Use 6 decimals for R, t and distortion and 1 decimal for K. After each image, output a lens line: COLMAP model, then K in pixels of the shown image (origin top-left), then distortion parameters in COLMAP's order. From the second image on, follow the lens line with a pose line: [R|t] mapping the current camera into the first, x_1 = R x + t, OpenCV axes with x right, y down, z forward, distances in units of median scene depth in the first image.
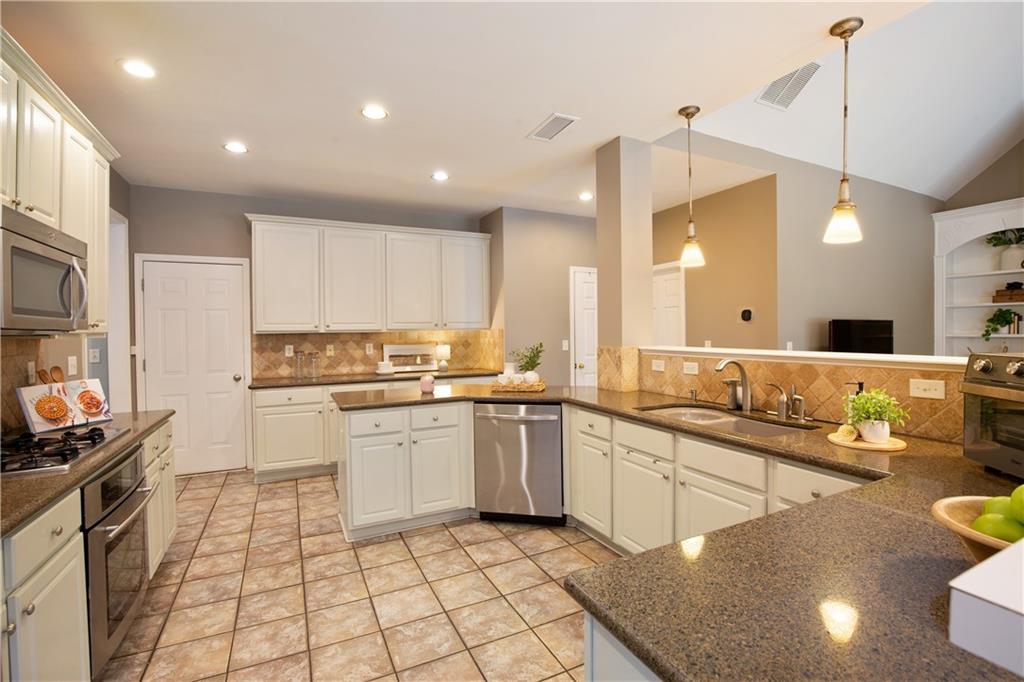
lens RADIAL K [[463.3, 0, 523.0], [0, 463.3, 335.9], [0, 0, 1]] dist [-0.034736, 0.006777]
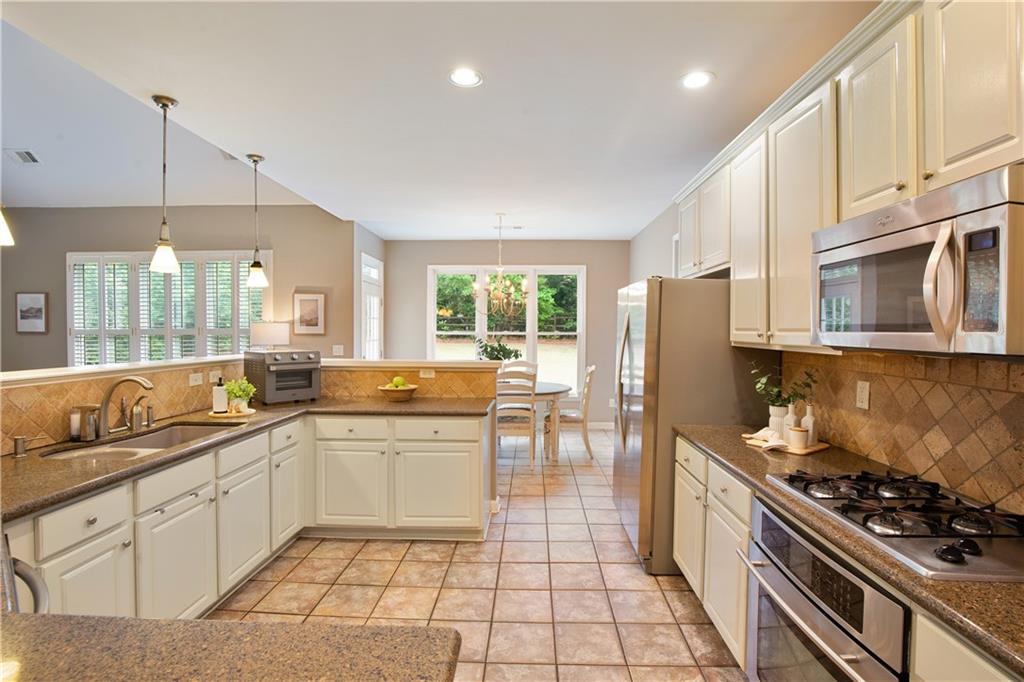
lens RADIAL K [[491.9, 0, 512.0], [0, 491.9, 341.0], [0, 0, 1]] dist [-0.020944, 0.000367]
pose [[-0.870459, -0.005906, 0.492206, -0.490173], [0.007775, 0.999638, 0.025746, -0.028266], [-0.492180, 0.026238, -0.870098, 1.063209]]
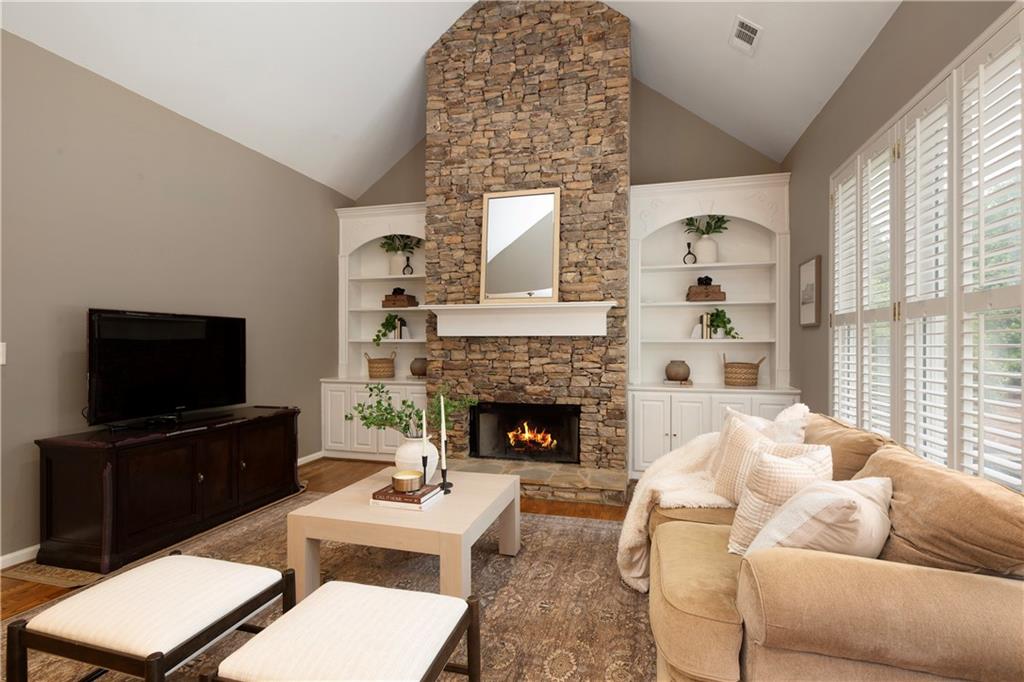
lens RADIAL K [[472.2, 0, 518.3], [0, 472.2, 343.6], [0, 0, 1]] dist [0.002763, 0.000085]
pose [[0.668558, 0.007595, 0.743622, 0.730430], [0.000601, 0.999942, -0.010753, 0.027055], [-0.743660, 0.007636, 0.668514, 0.128199]]
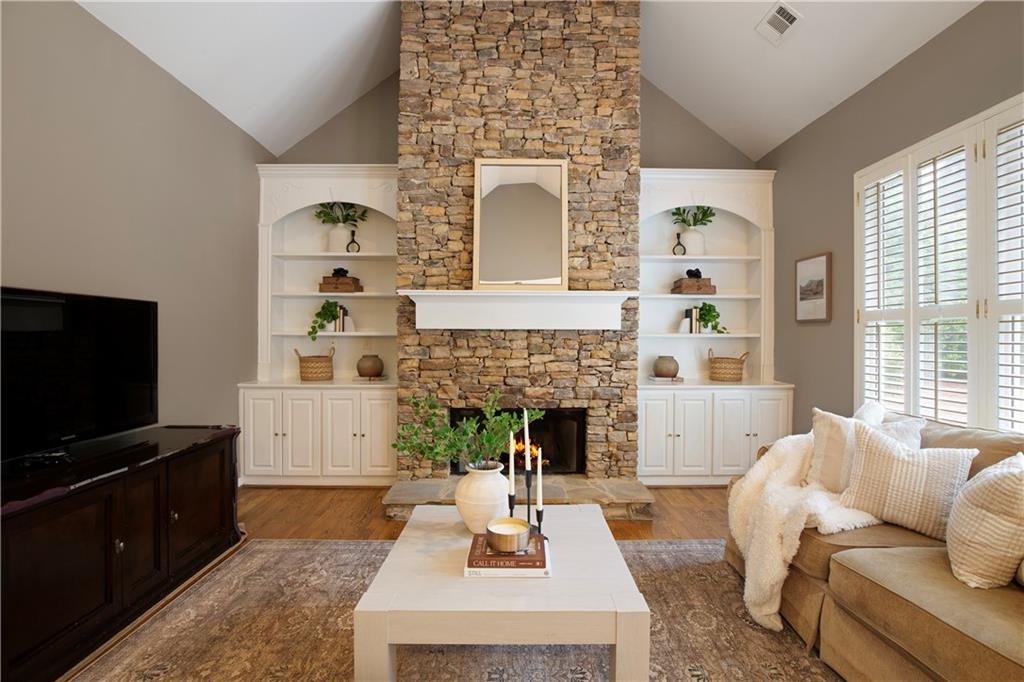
lens RADIAL K [[477.1, 0, 518.2], [0, 477.1, 335.3], [0, 0, 1]] dist [-0.029428, 0.000644]
pose [[0.439526, 0.010310, 0.898171, 0.697073], [0.001104, 0.999927, -0.012019, 0.019735], [-0.898229, 0.006274, 0.439483, 0.495765]]
